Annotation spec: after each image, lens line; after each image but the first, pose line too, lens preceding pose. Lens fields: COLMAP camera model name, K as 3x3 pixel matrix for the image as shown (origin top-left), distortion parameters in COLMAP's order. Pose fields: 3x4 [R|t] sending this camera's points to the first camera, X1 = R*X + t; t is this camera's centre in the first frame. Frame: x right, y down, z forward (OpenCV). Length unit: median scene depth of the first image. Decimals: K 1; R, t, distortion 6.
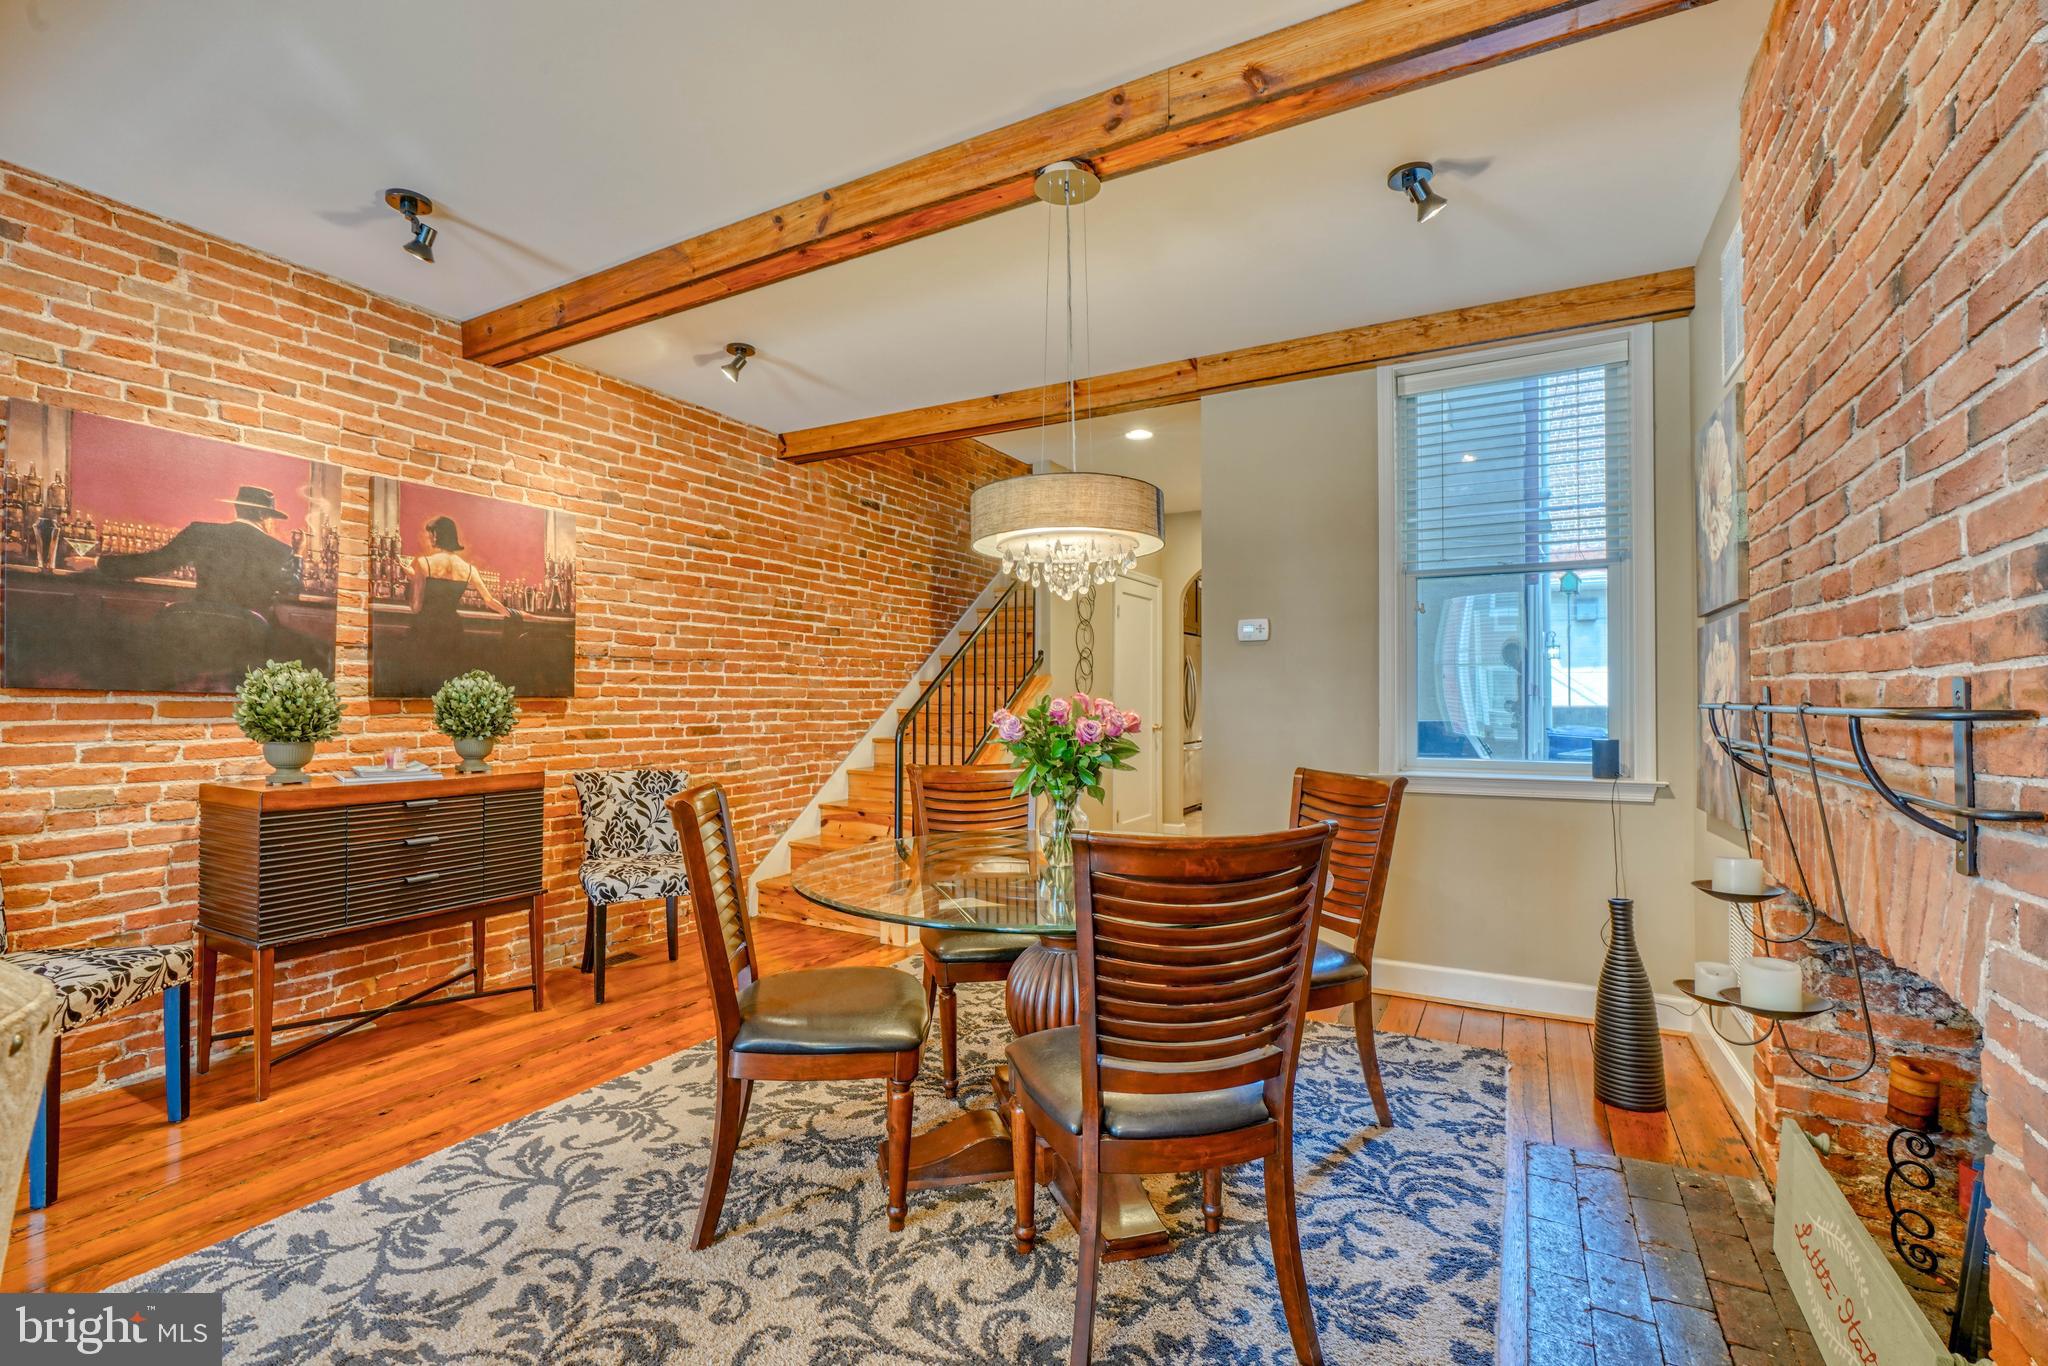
lens RADIAL K [[913.5, 0, 995.5], [0, 913.5, 694.2], [0, 0, 1]] dist [-0.012377, 0.004885]
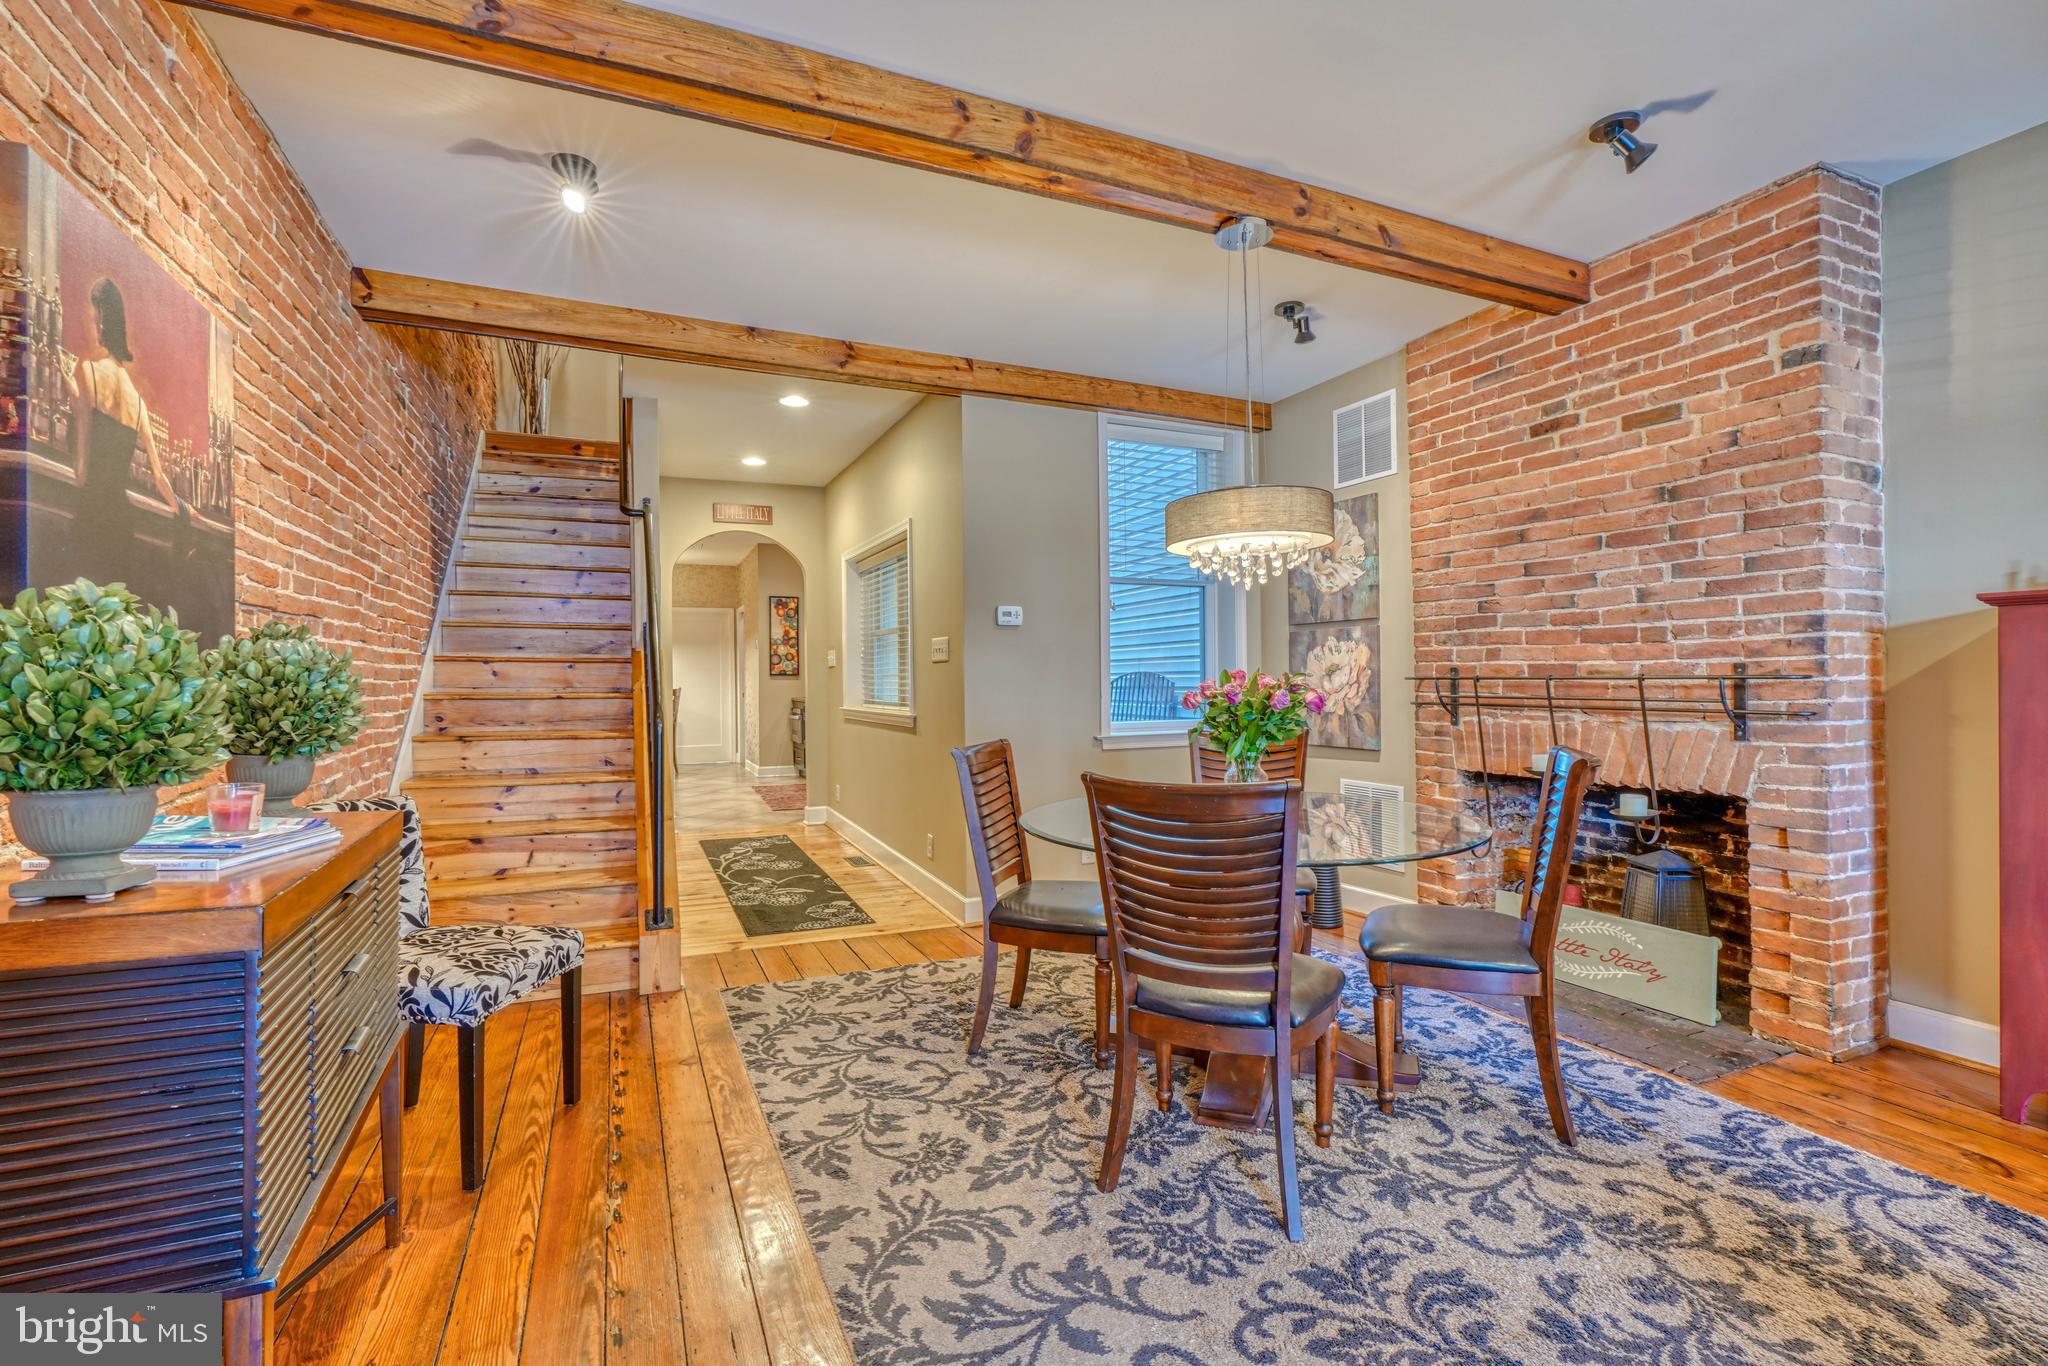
lens RADIAL K [[913.5, 0, 1015.7], [0, 913.5, 679.9], [0, 0, 1]] dist [-0.012377, 0.004885]
pose [[0.594521, -0.005917, 0.804058, -0.727730], [0.002527, 0.999982, 0.005491, 0.004029], [-0.804076, -0.001233, 0.594526, 0.376742]]
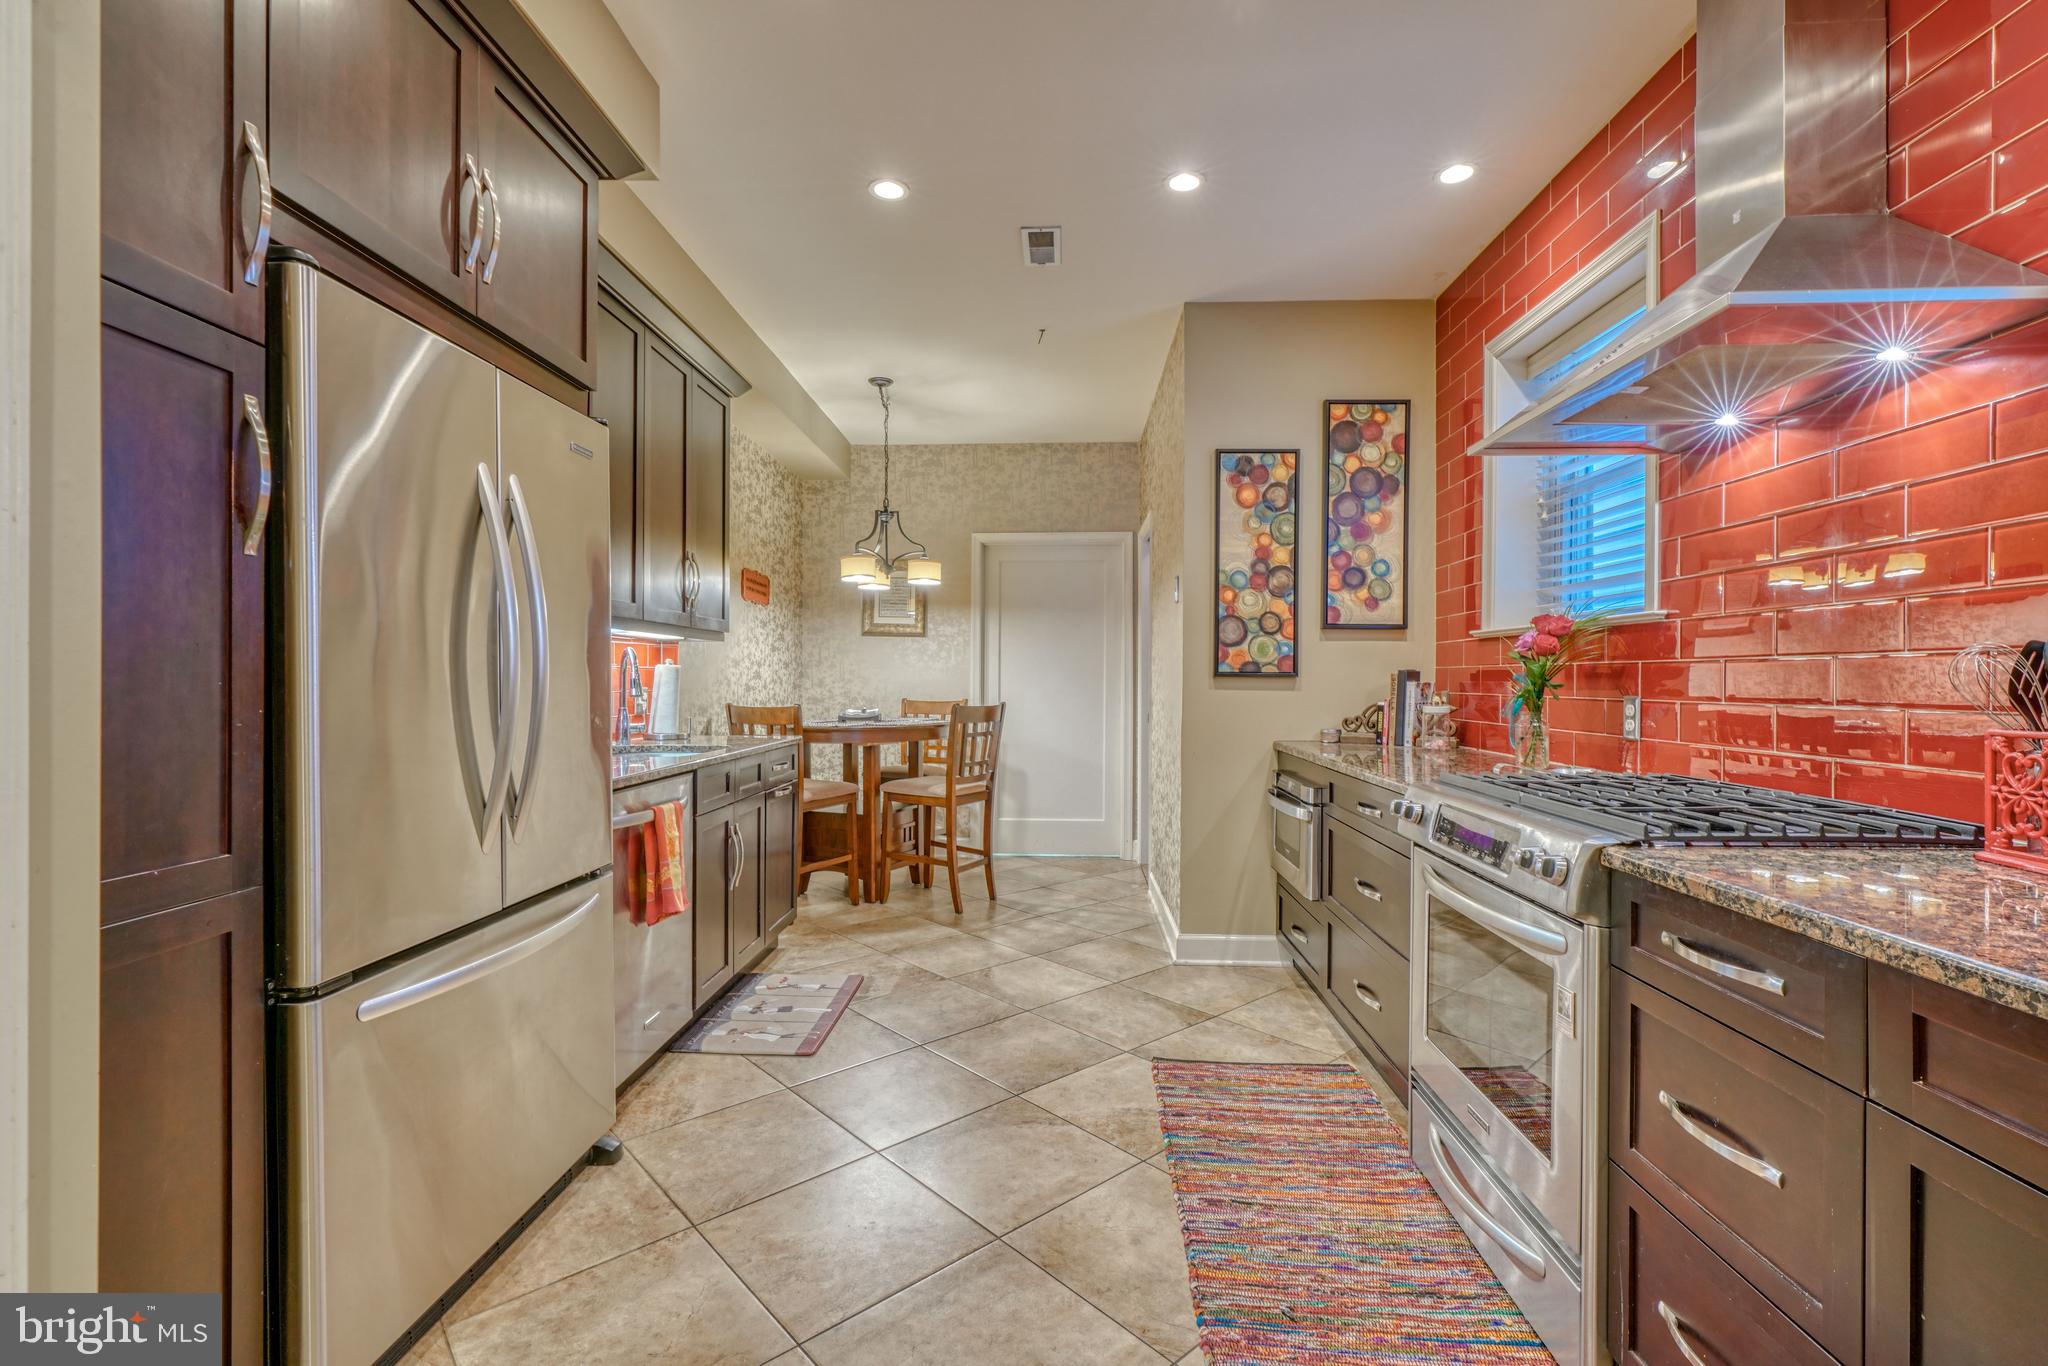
lens RADIAL K [[913.5, 0, 1021.1], [0, 913.5, 681.4], [0, 0, 1]] dist [-0.012377, 0.004885]
pose [[0.885041, 0.000701, 0.465512, 0.613098], [-0.006507, 0.999920, 0.010866, -0.000347], [-0.465467, -0.012645, 0.884975, 2.106341]]
